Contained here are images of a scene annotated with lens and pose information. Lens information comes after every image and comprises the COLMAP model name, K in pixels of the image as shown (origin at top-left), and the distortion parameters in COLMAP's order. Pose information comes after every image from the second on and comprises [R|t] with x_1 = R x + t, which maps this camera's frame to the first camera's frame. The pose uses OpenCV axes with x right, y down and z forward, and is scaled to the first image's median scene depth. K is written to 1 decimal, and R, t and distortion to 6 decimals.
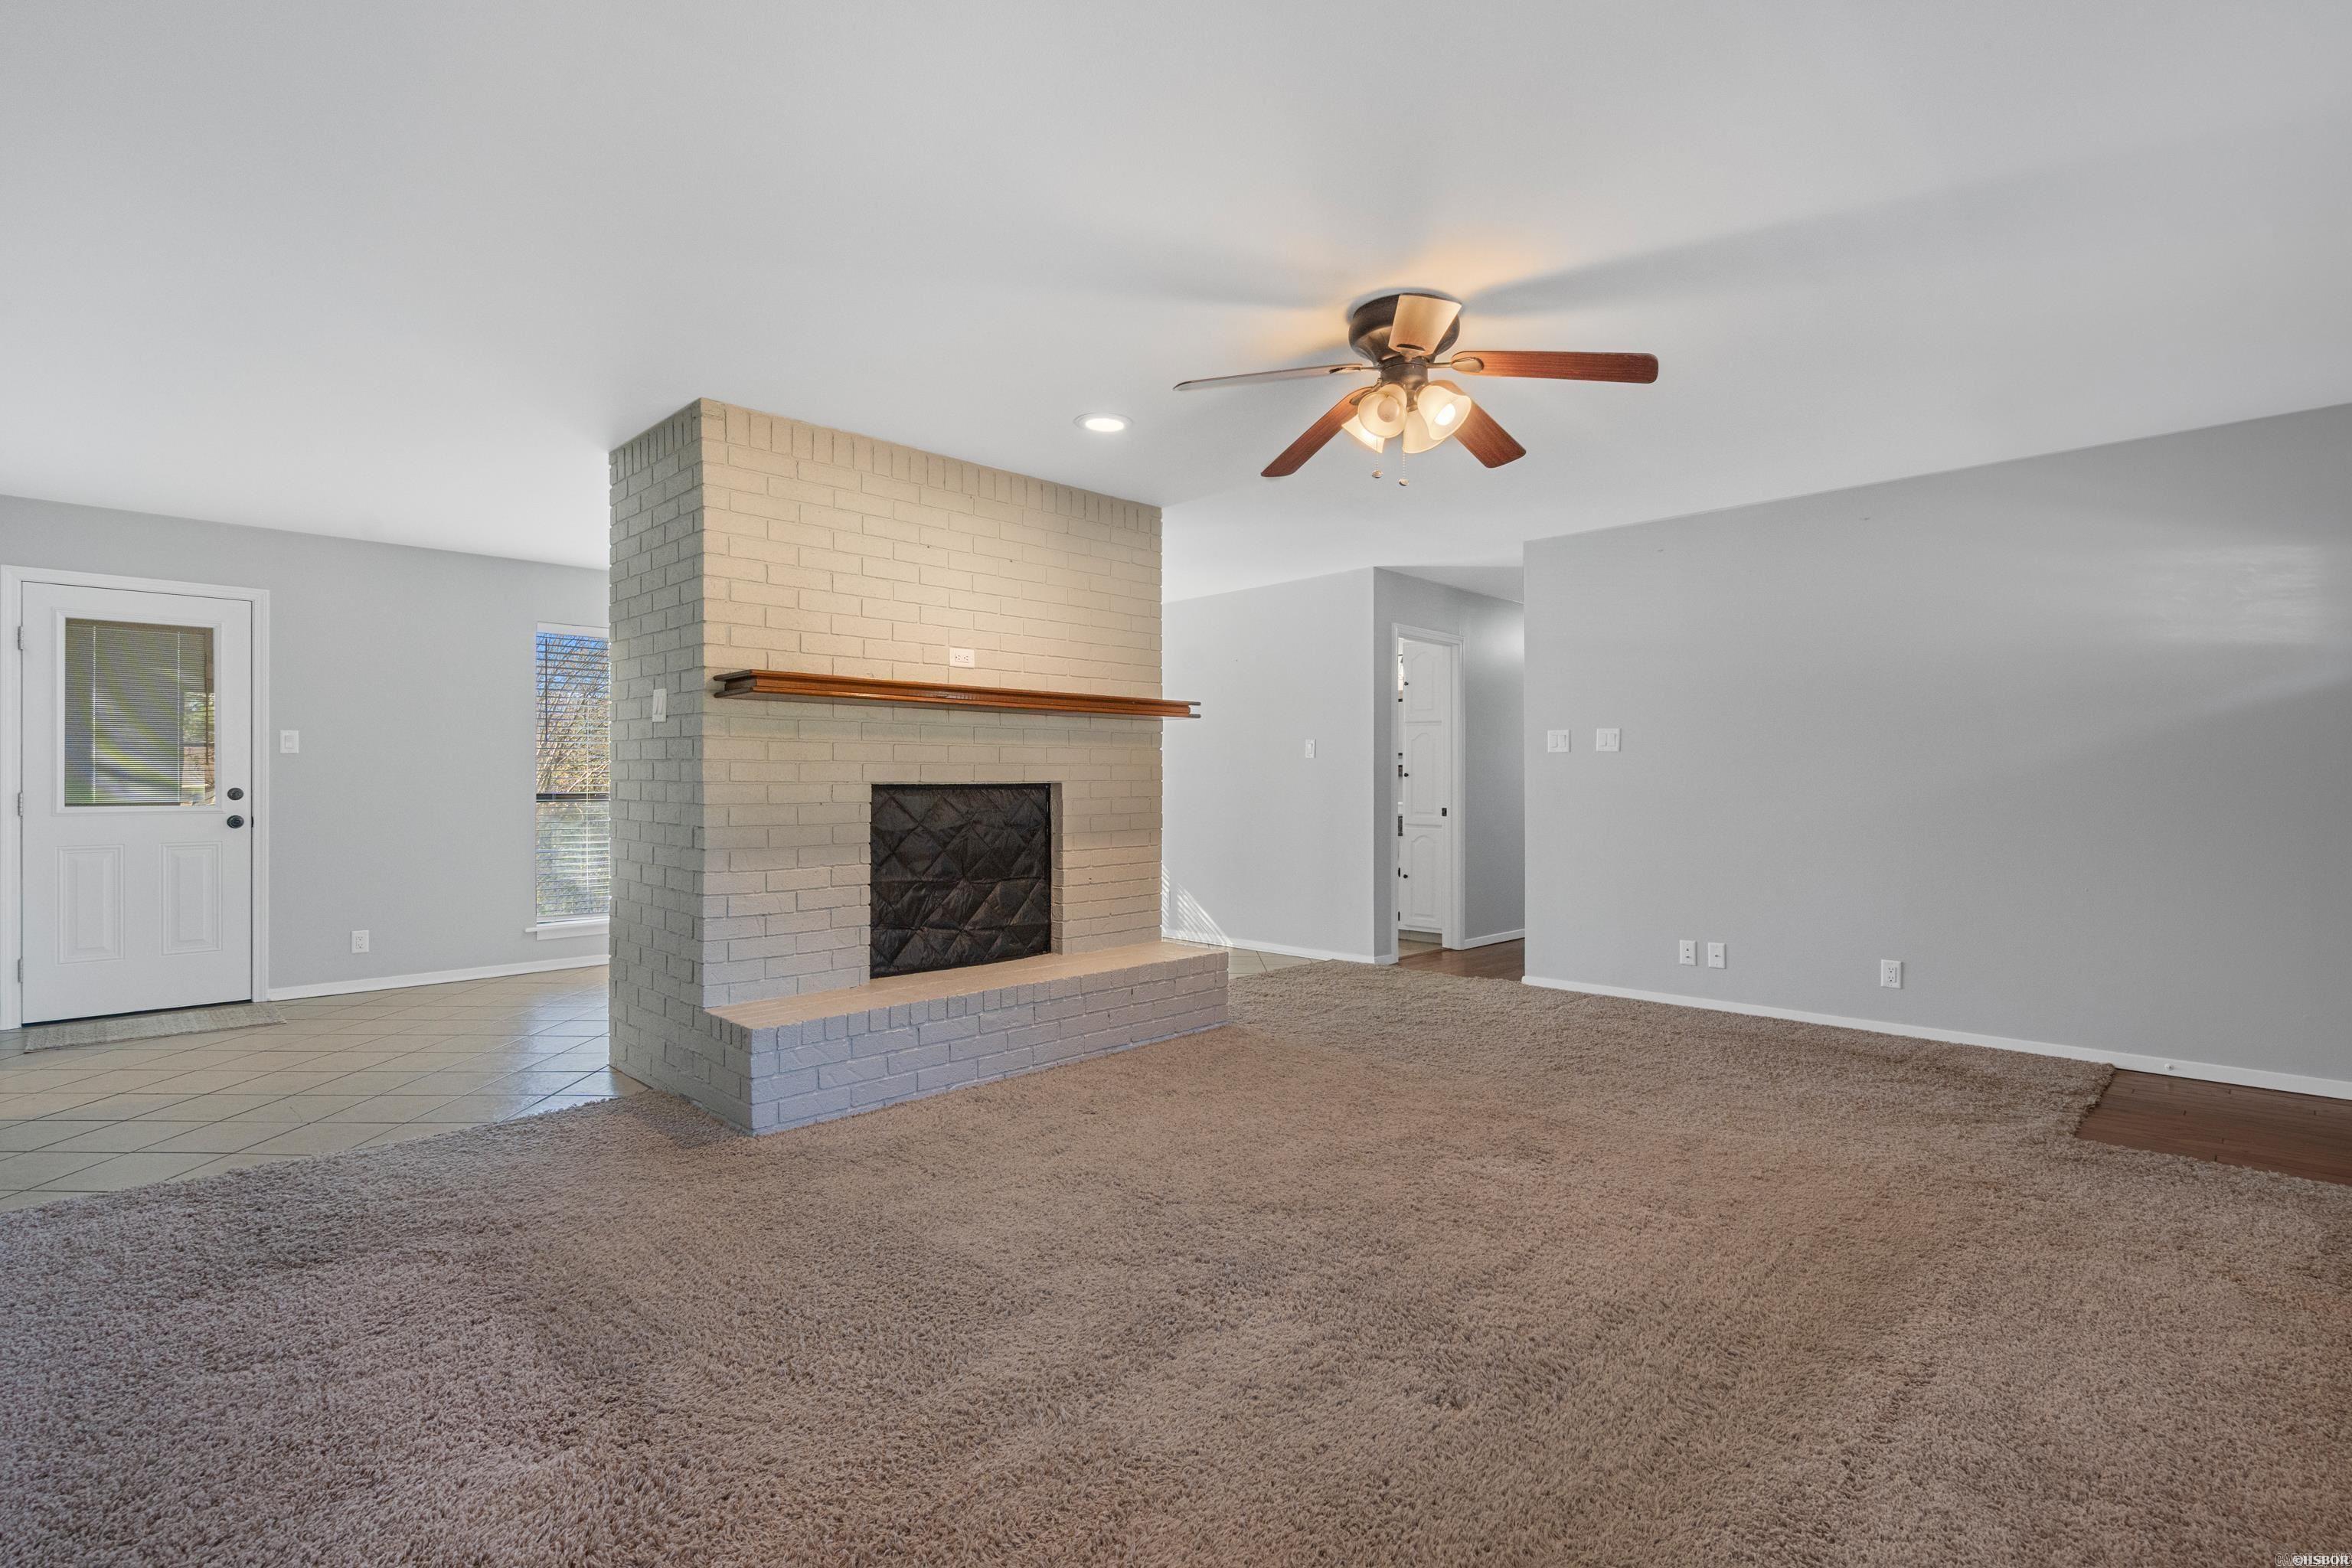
lens RADIAL K [[1079.3, 0, 1179.0], [0, 1079.3, 789.2], [0, 0, 1]] dist [-0.000274, -0.000064]
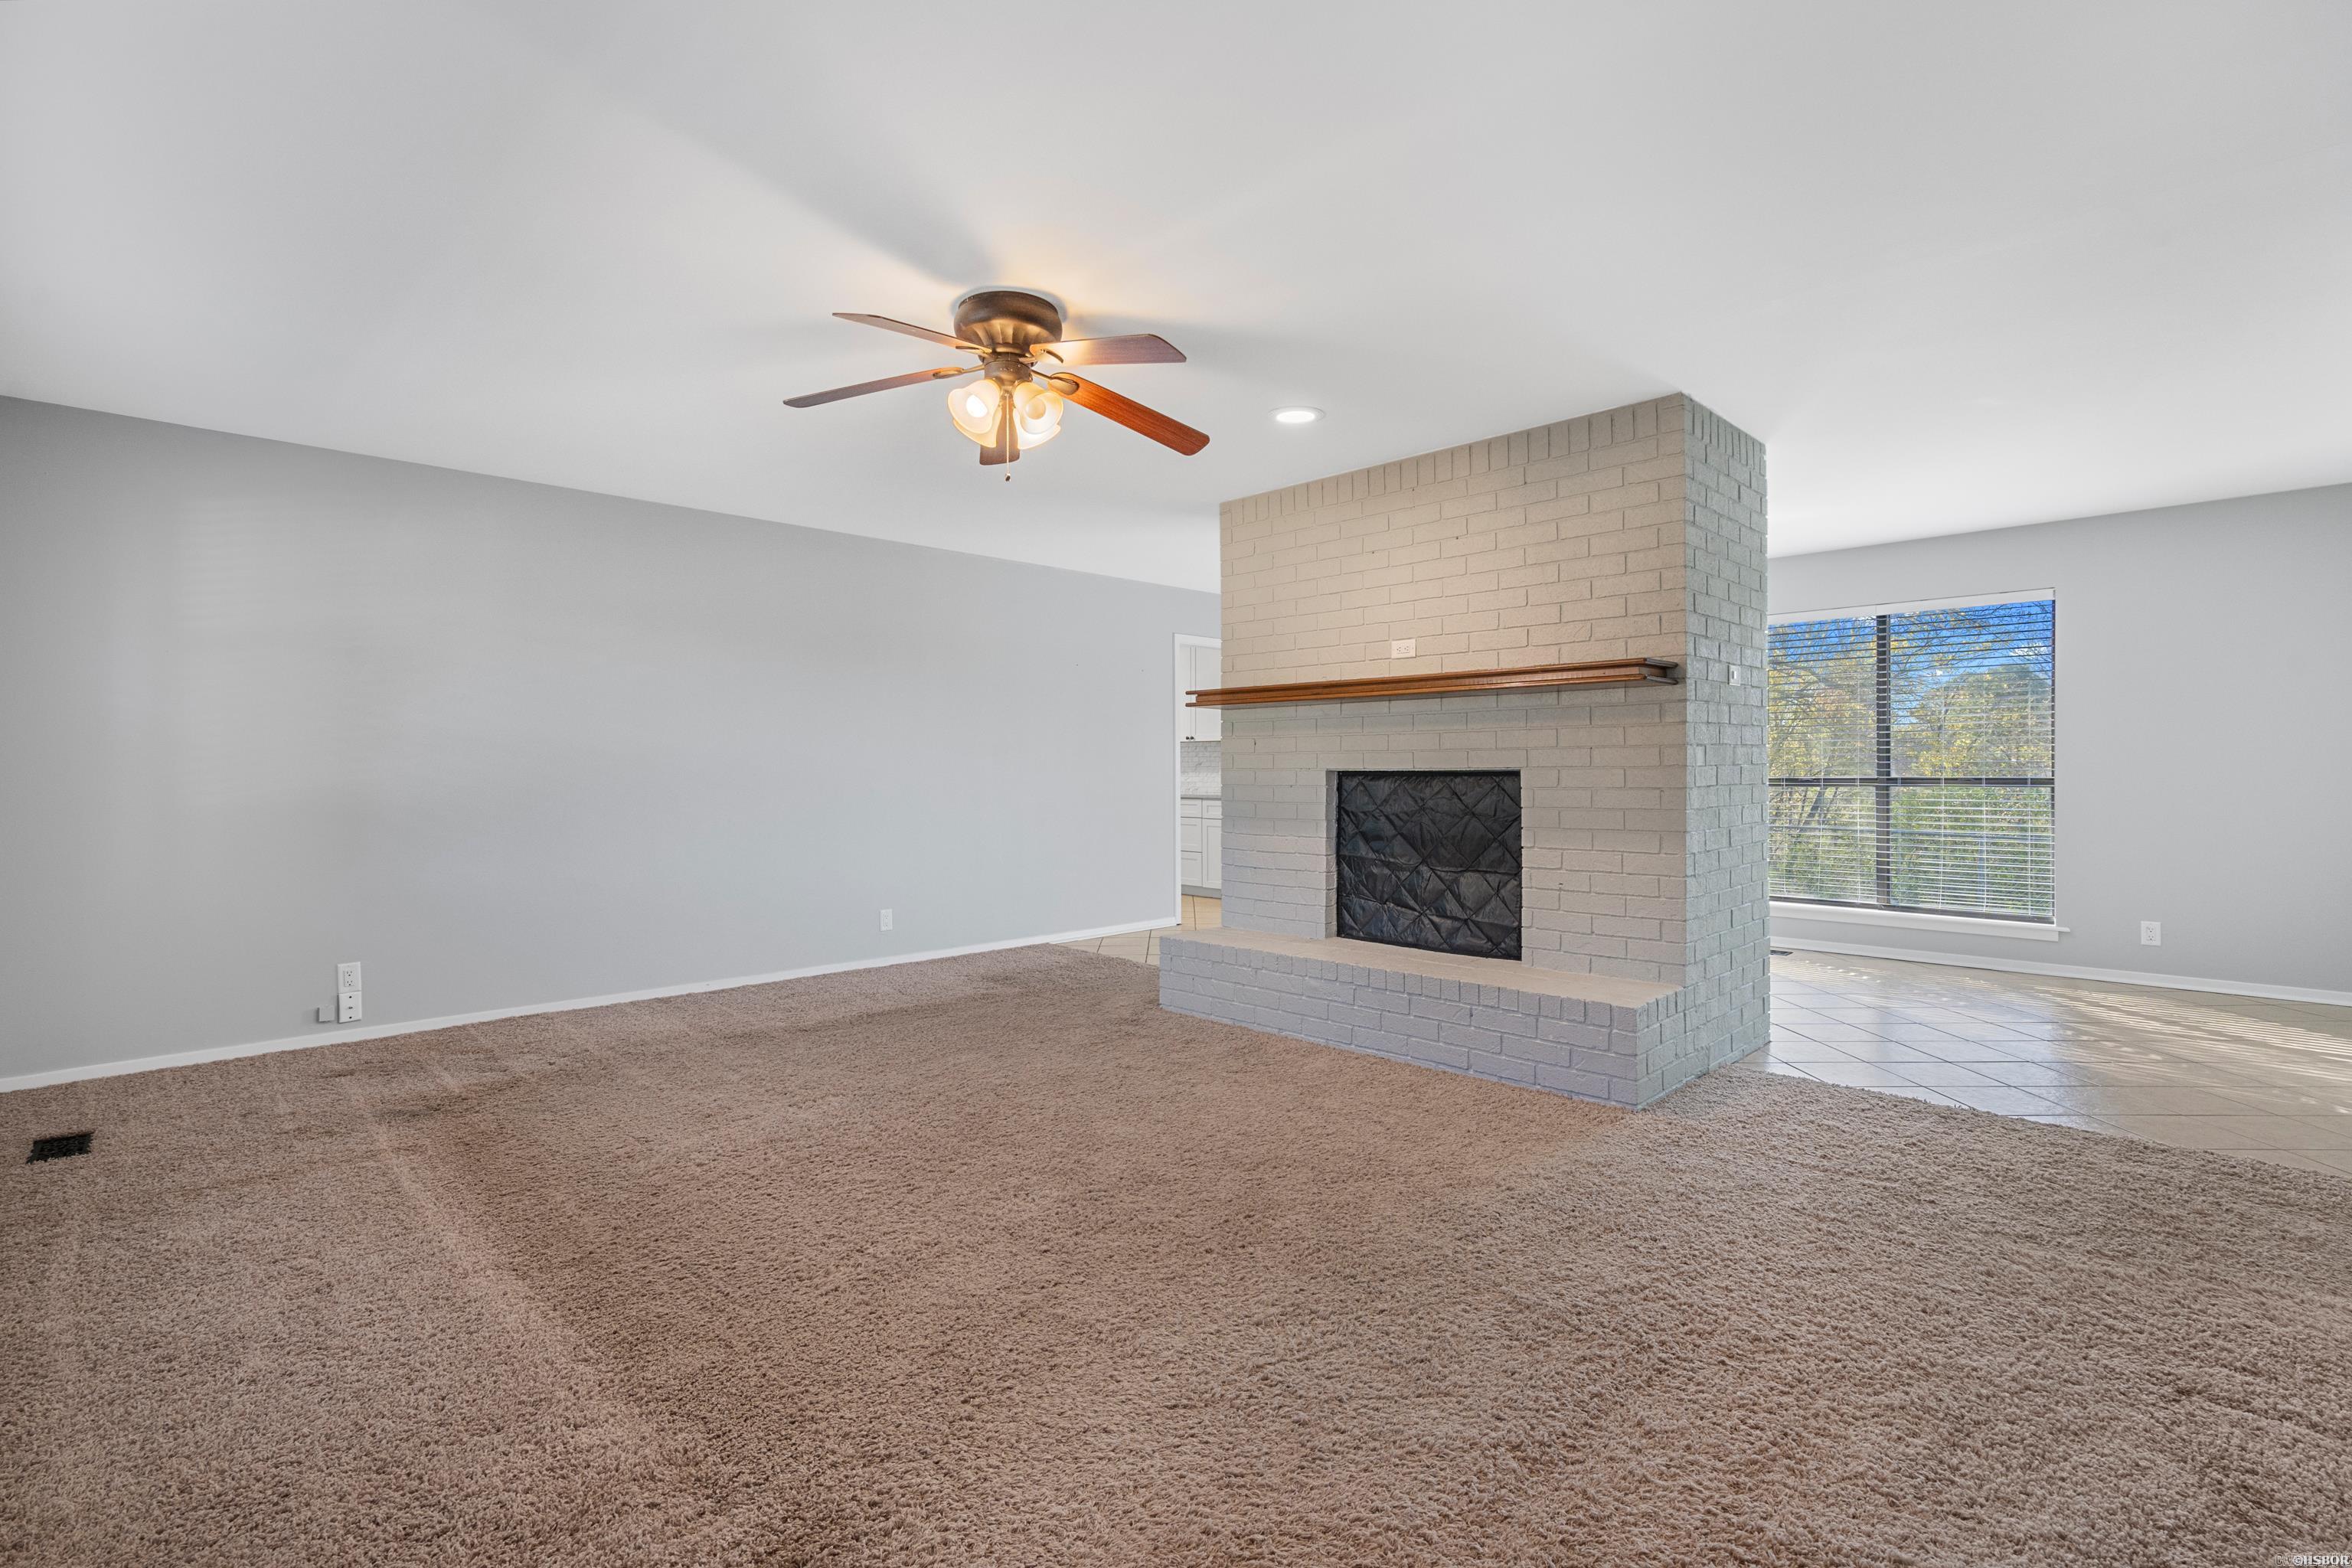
lens RADIAL K [[1079.3, 0, 1181.4], [0, 1079.3, 770.7], [0, 0, 1]] dist [-0.000274, -0.000064]
pose [[0.009814, 0.002533, -0.999949, 0.818416], [-0.000949, 0.999996, 0.002524, -0.007132], [0.999951, 0.000924, 0.009816, 0.760520]]
